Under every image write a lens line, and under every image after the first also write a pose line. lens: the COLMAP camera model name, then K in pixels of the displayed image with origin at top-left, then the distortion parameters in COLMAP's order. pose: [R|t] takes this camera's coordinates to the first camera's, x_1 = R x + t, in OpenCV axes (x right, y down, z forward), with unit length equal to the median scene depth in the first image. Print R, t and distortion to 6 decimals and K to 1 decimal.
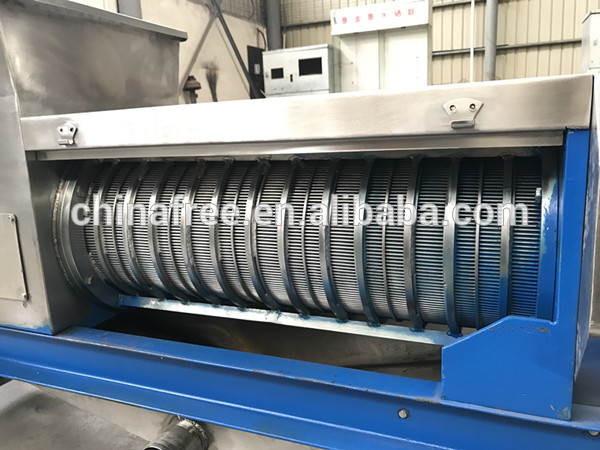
lens RADIAL K [[509.5, 0, 297.9], [0, 509.5, 220.5], [0, 0, 1]] dist [-0.009647, 0.018557]
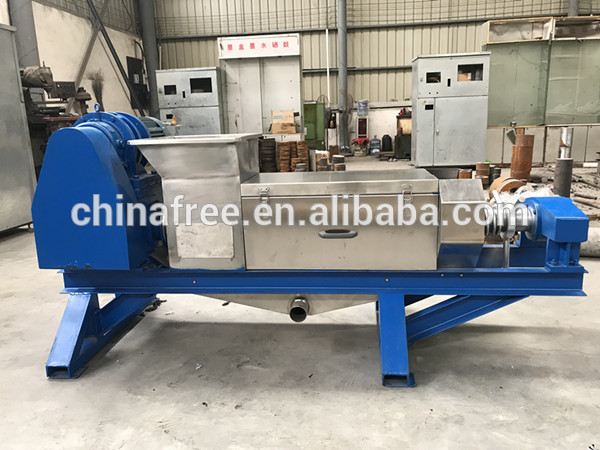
lens RADIAL K [[509.5, 0, 300.8], [0, 509.5, 226.1], [0, 0, 1]] dist [-0.009647, 0.018557]
pose [[0.955187, -0.051961, 0.291406, -0.092910], [0.045831, 0.998562, 0.027829, -0.005245], [-0.292433, -0.013226, 0.956195, -0.141061]]
